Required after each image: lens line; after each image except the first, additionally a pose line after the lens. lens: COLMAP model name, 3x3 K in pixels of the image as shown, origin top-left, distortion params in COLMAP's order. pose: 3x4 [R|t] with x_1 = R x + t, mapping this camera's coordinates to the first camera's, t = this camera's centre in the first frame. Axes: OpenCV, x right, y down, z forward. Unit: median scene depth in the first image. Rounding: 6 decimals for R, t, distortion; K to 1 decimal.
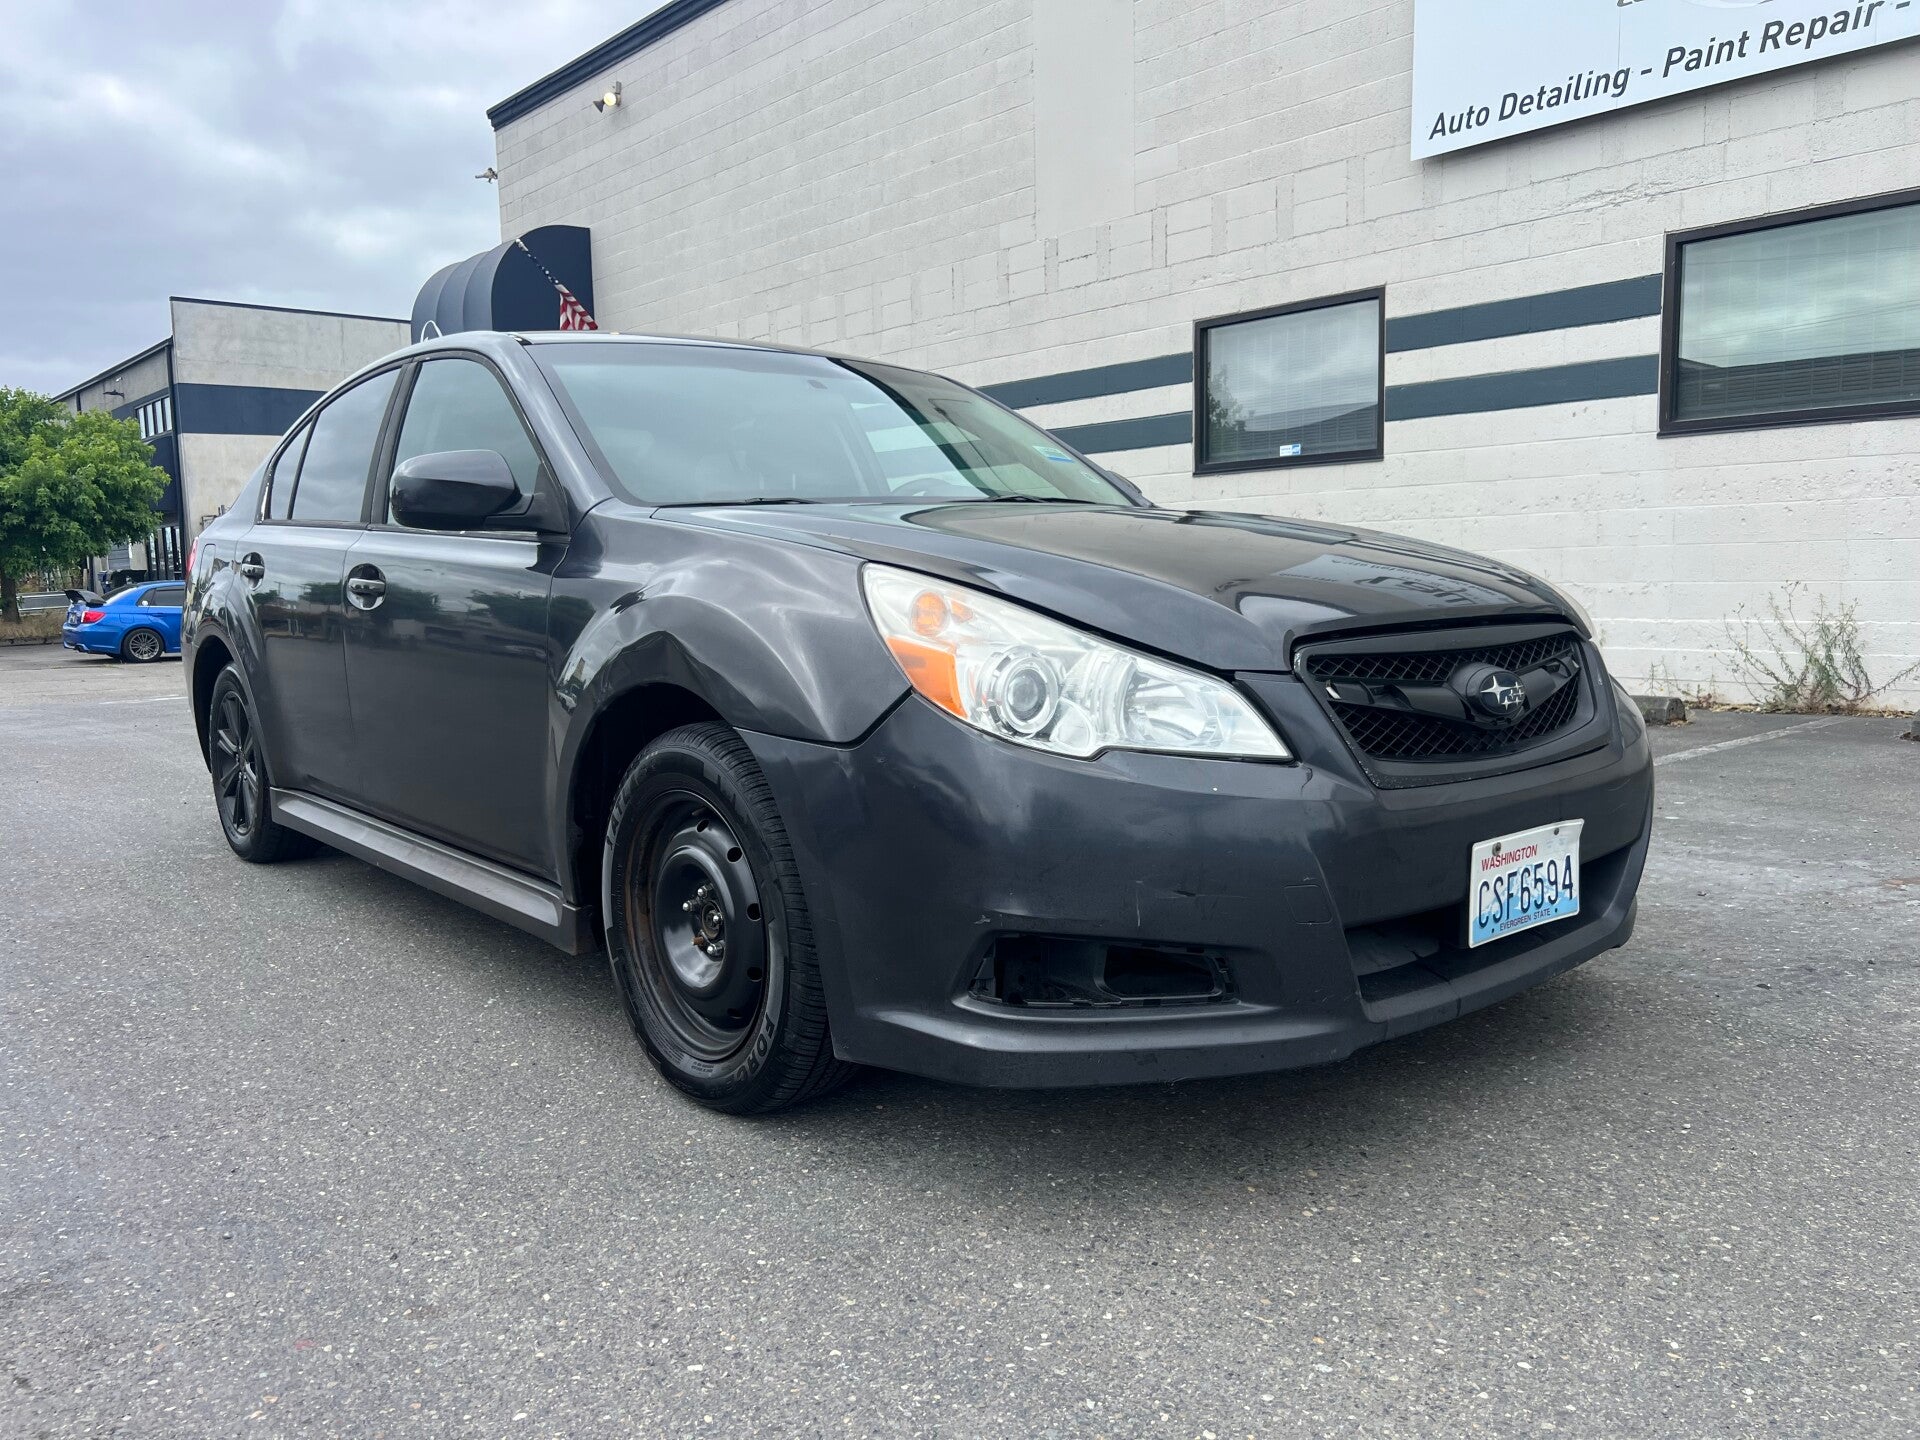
lens RADIAL K [[1480.1, 0, 948.4], [0, 1480.1, 716.1], [0, 0, 1]] dist [0.050884, -0.070937]
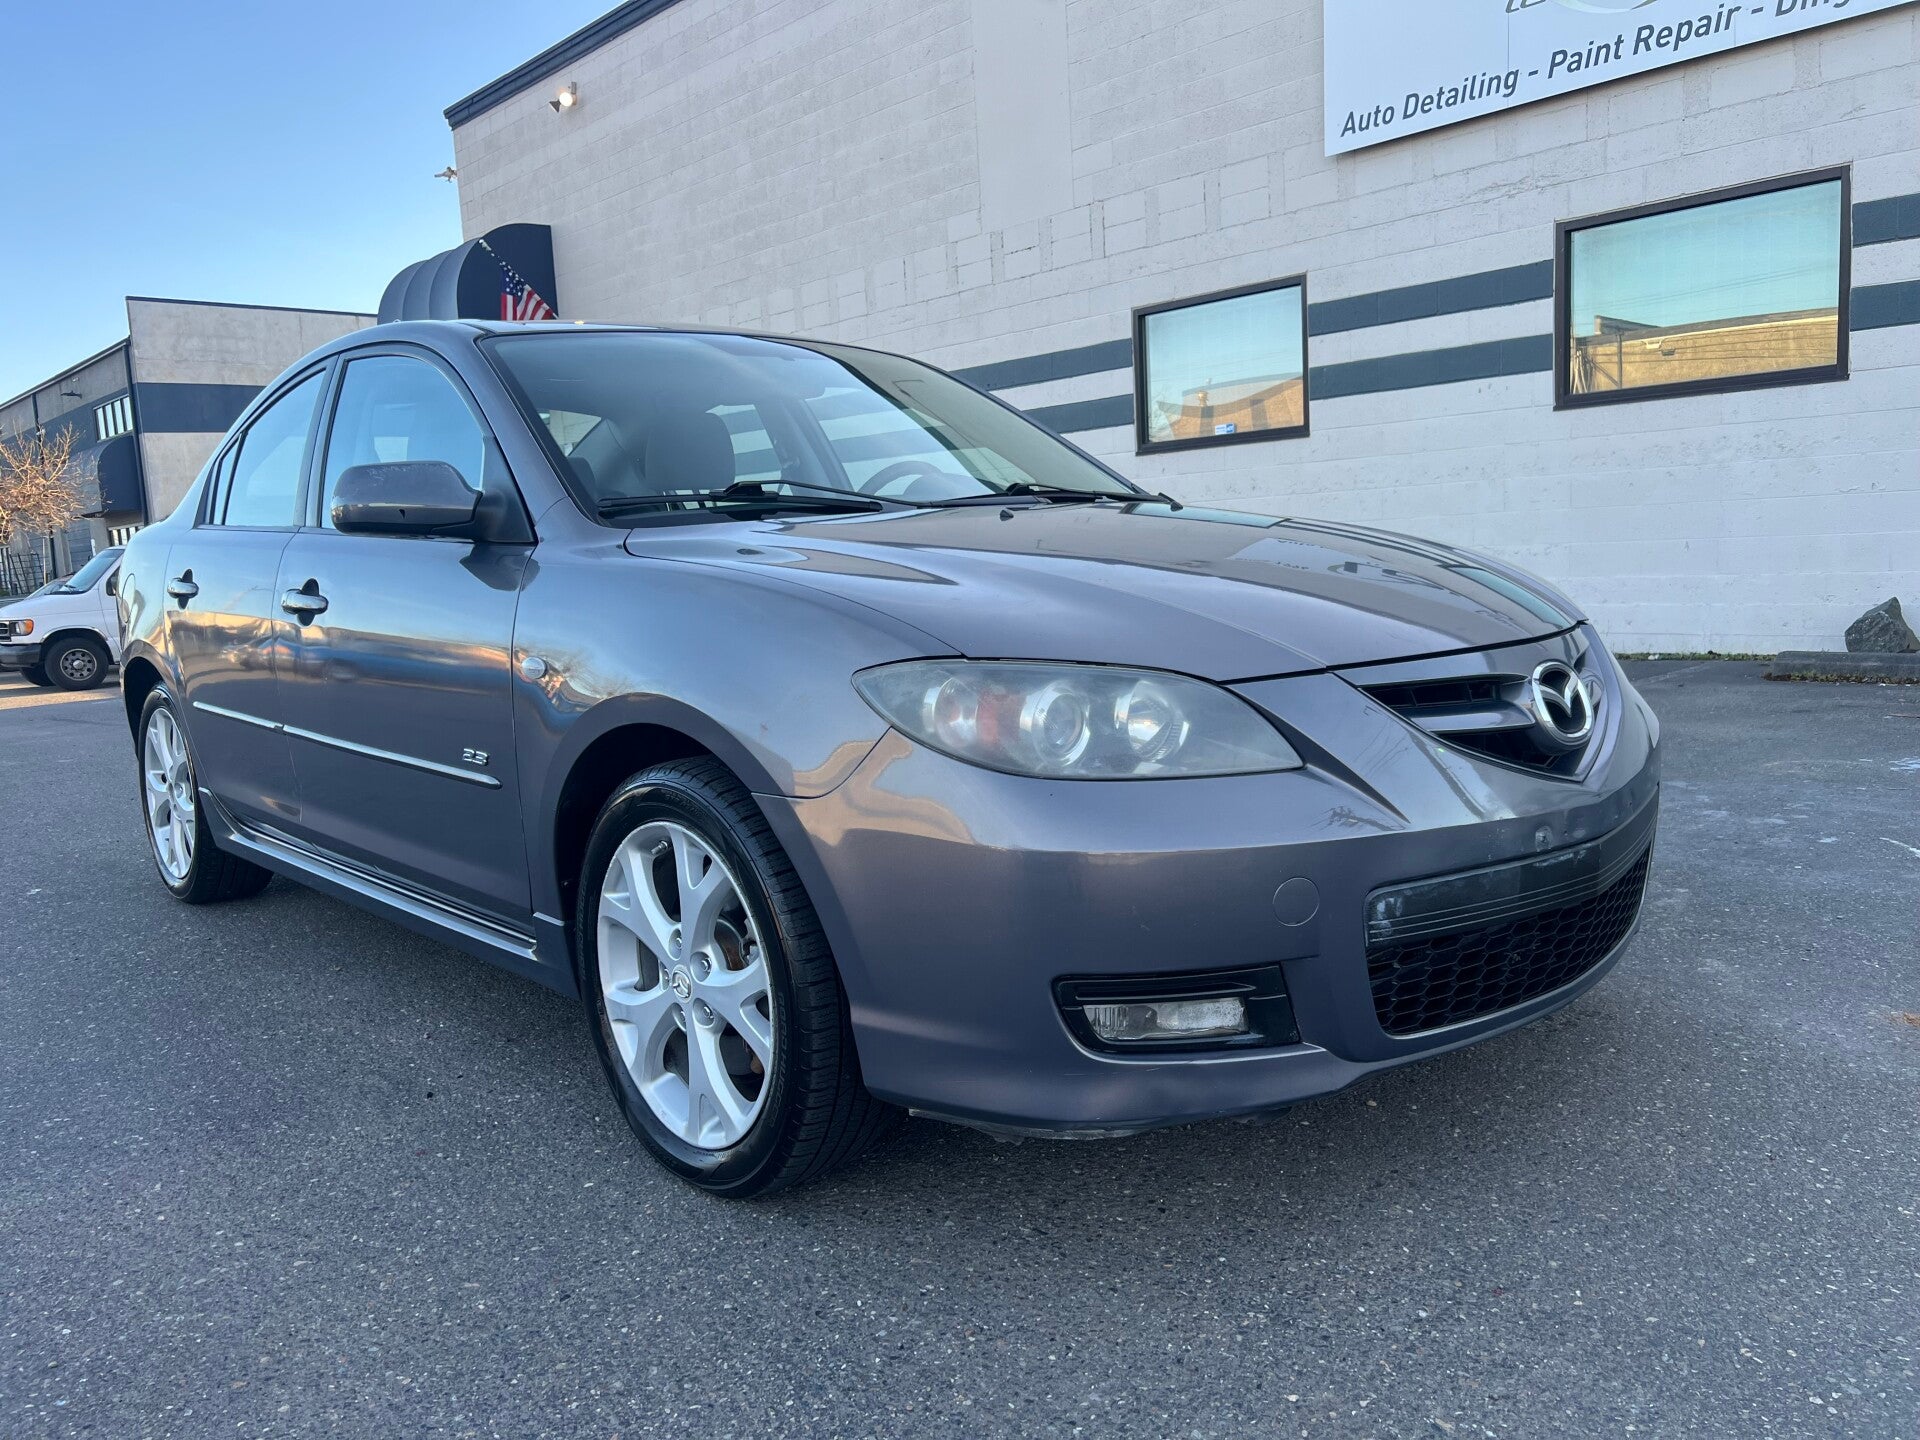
lens RADIAL K [[1481.2, 0, 962.8], [0, 1481.2, 714.1], [0, 0, 1]] dist [0.037307, -0.045882]
pose [[0.999092, -0.033081, 0.026841, 0.007759], [0.032661, 0.999339, 0.015948, 0.002717], [-0.027351, -0.015057, 0.999512, -0.070055]]
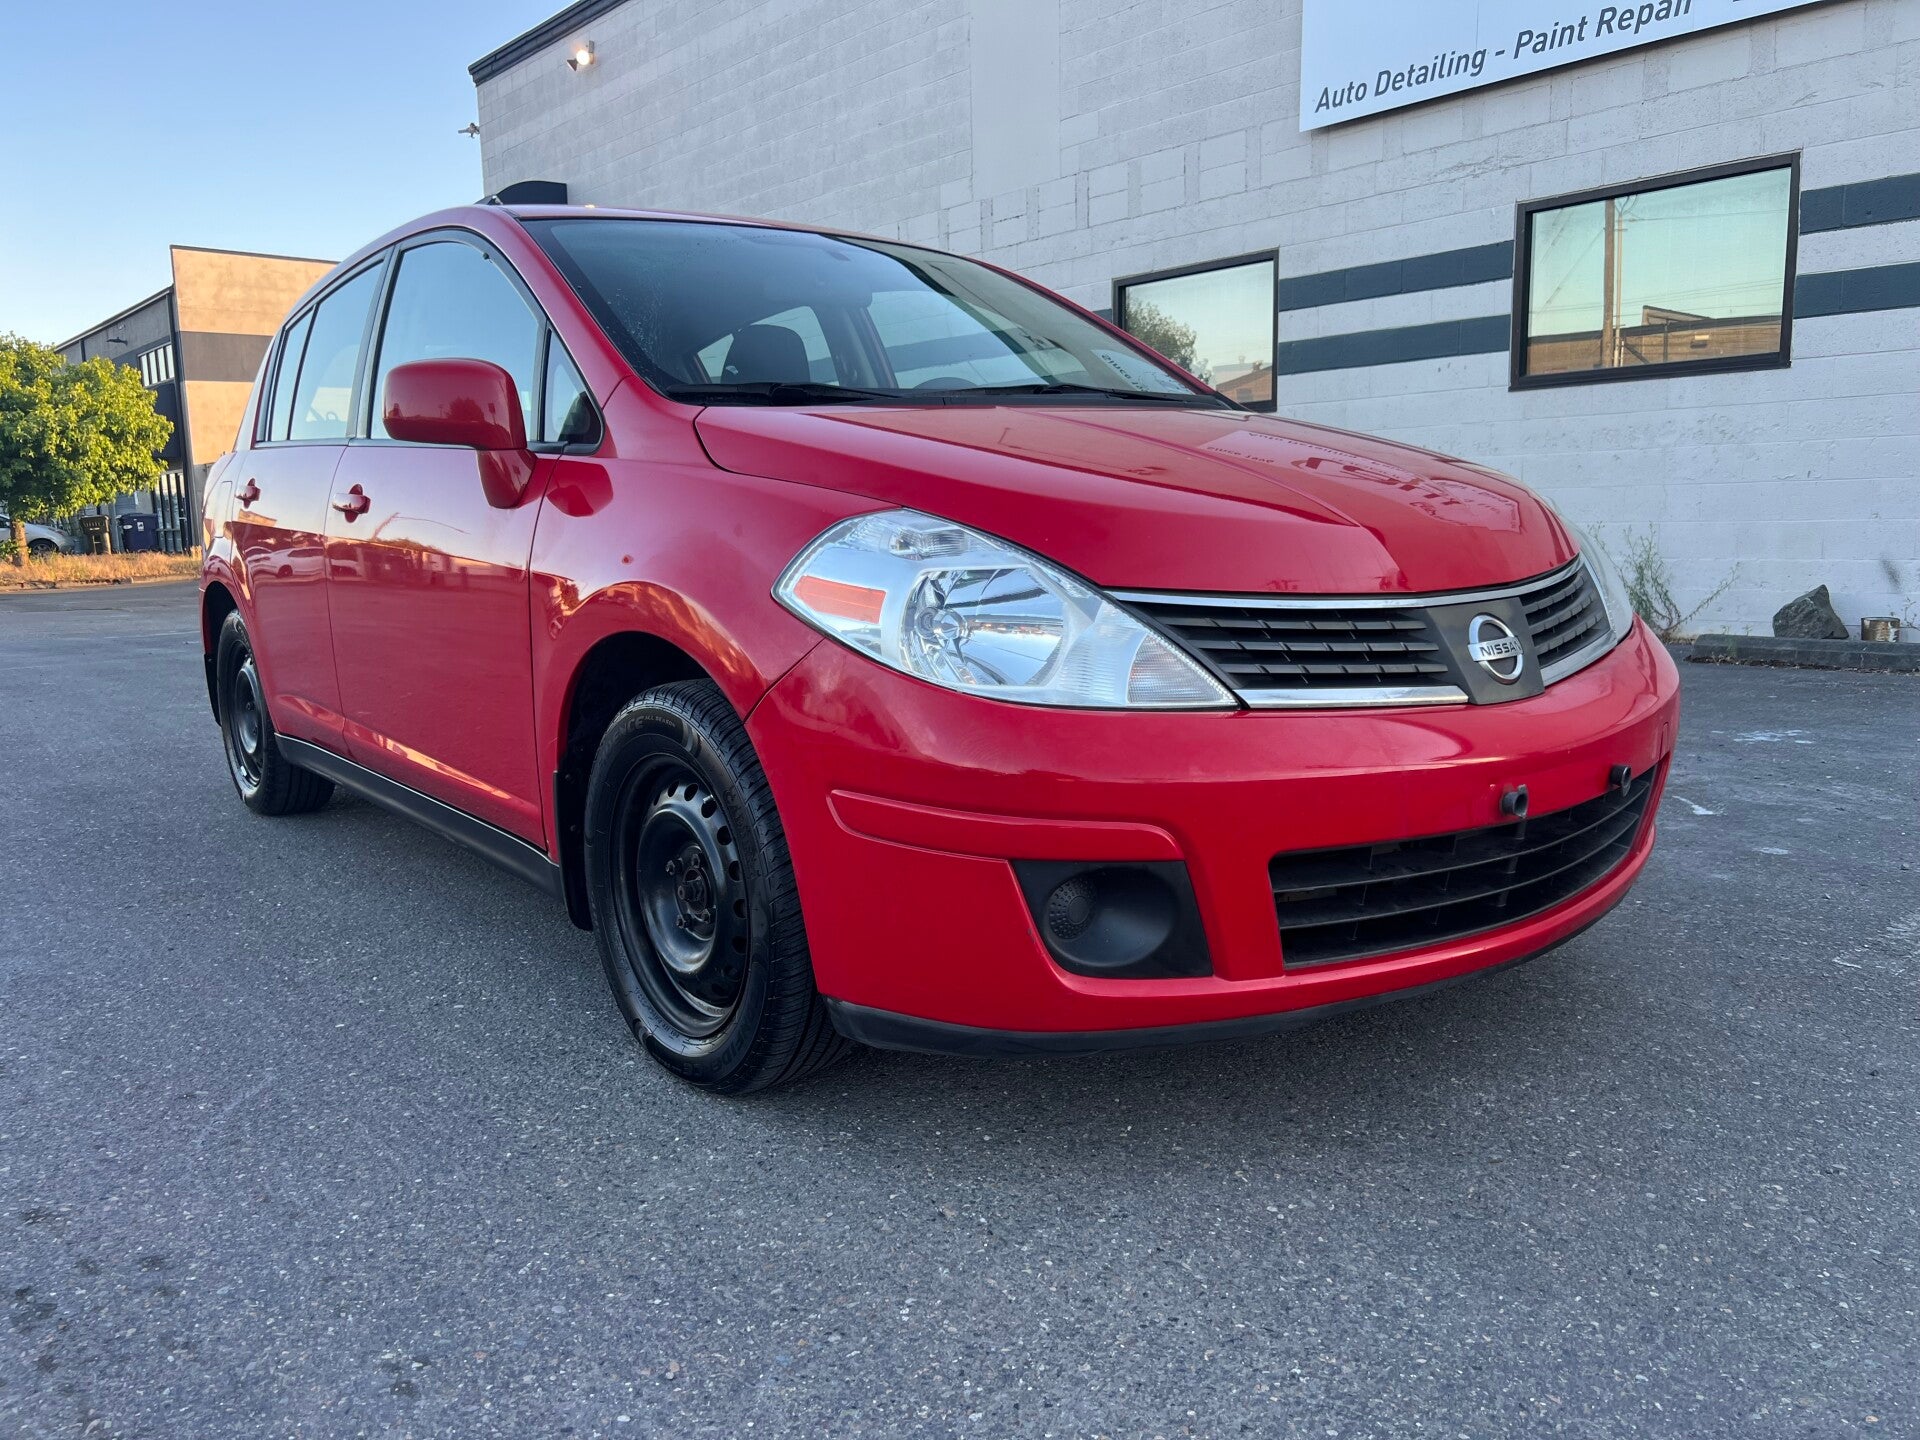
lens RADIAL K [[1486.7, 0, 950.1], [0, 1486.7, 725.9], [0, 0, 1]] dist [0.032574, -0.041255]
pose [[0.999976, 0.003321, -0.006054, 0.065341], [-0.003081, 0.999225, 0.039231, 0.015933], [0.006180, -0.039211, 0.999212, -0.100364]]
